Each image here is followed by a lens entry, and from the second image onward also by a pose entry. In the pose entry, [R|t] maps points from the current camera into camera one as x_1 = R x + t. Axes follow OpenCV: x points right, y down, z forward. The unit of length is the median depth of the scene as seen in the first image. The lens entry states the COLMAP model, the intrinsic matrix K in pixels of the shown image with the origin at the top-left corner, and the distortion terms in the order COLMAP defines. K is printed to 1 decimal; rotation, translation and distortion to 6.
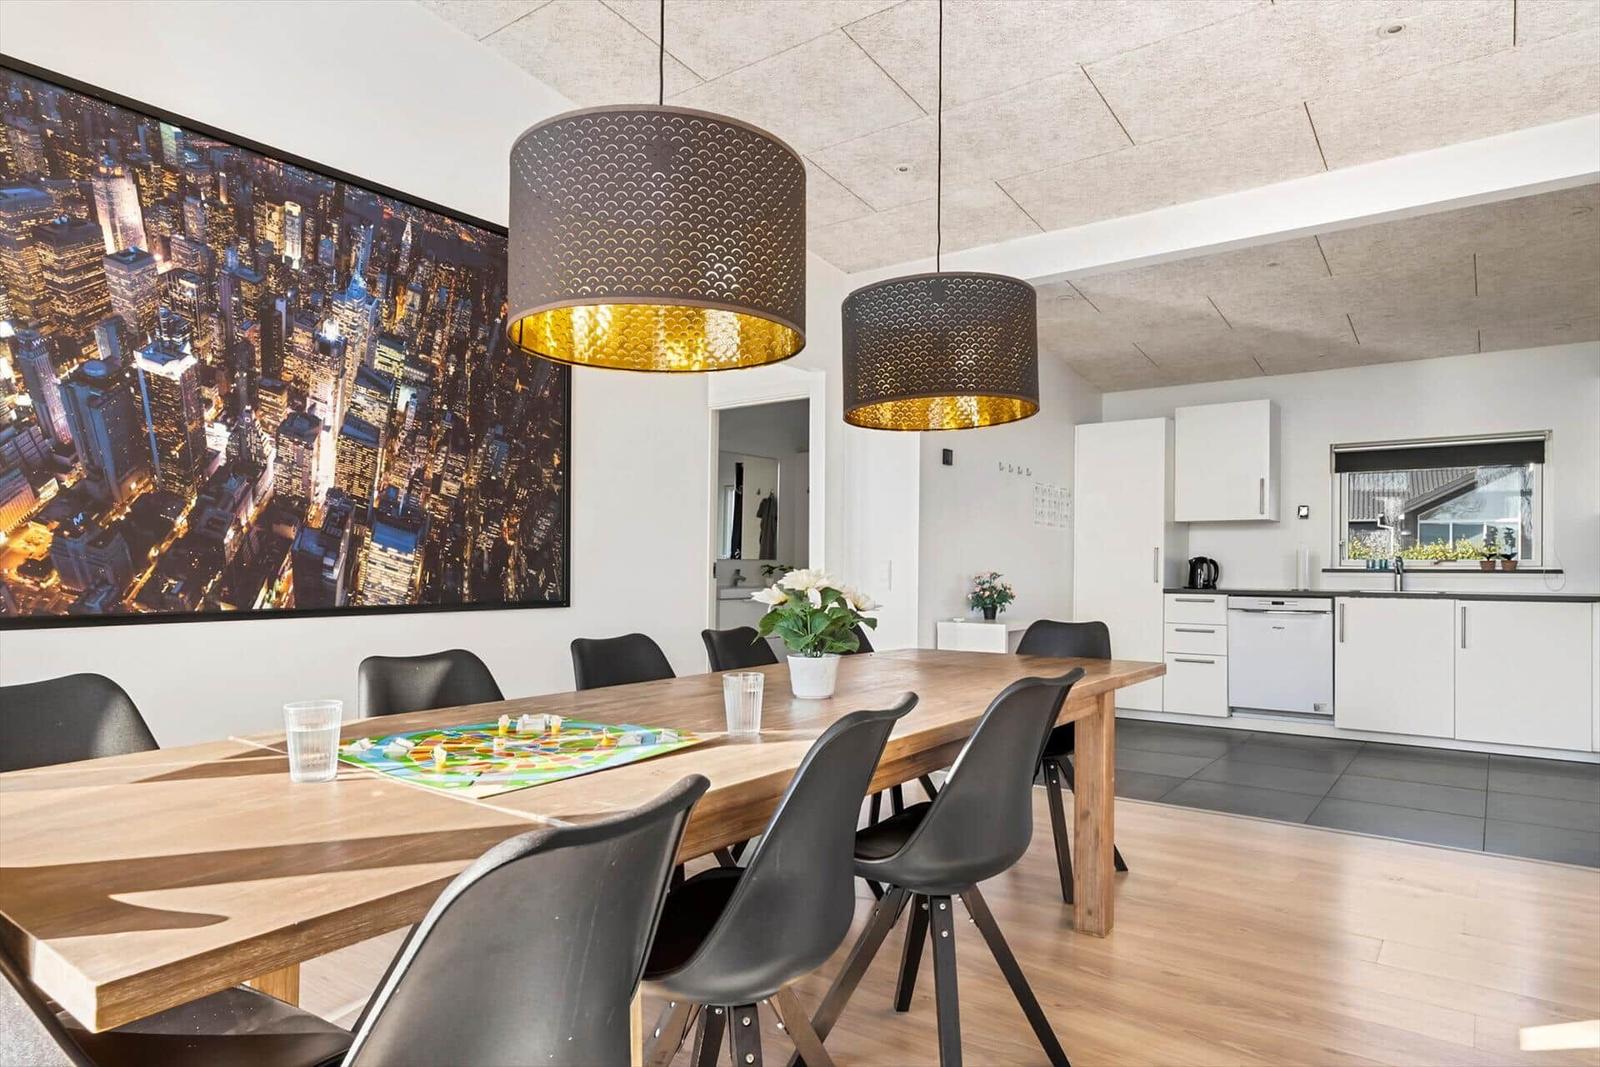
lens RADIAL K [[912.1, 0, 798.8], [0, 912.1, 563.5], [0, 0, 1]] dist [-0.001352, -0.001185]
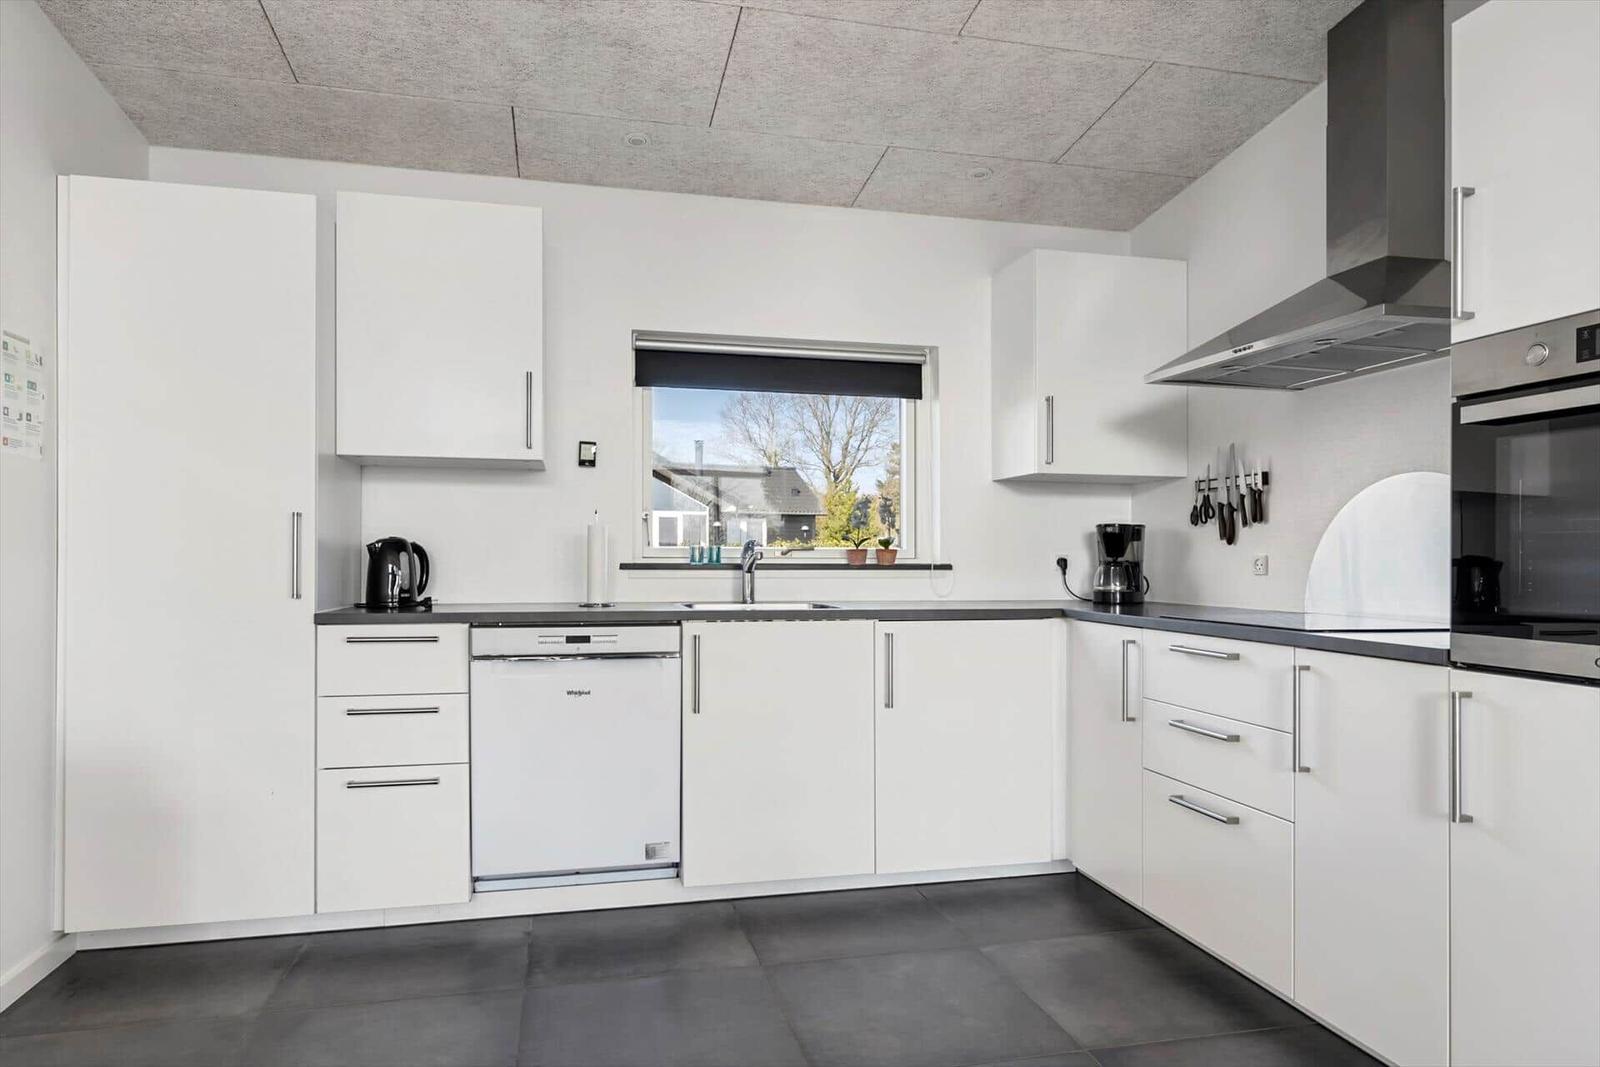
lens RADIAL K [[973.8, 0, 792.6], [0, 973.8, 565.6], [0, 0, 1]] dist [0.000845, 0.001273]
pose [[0.622329, -0.007945, 0.782716, 0.199225], [-0.003529, 0.999910, 0.012956, -0.000423], [-0.782748, -0.010825, 0.622244, 0.583471]]
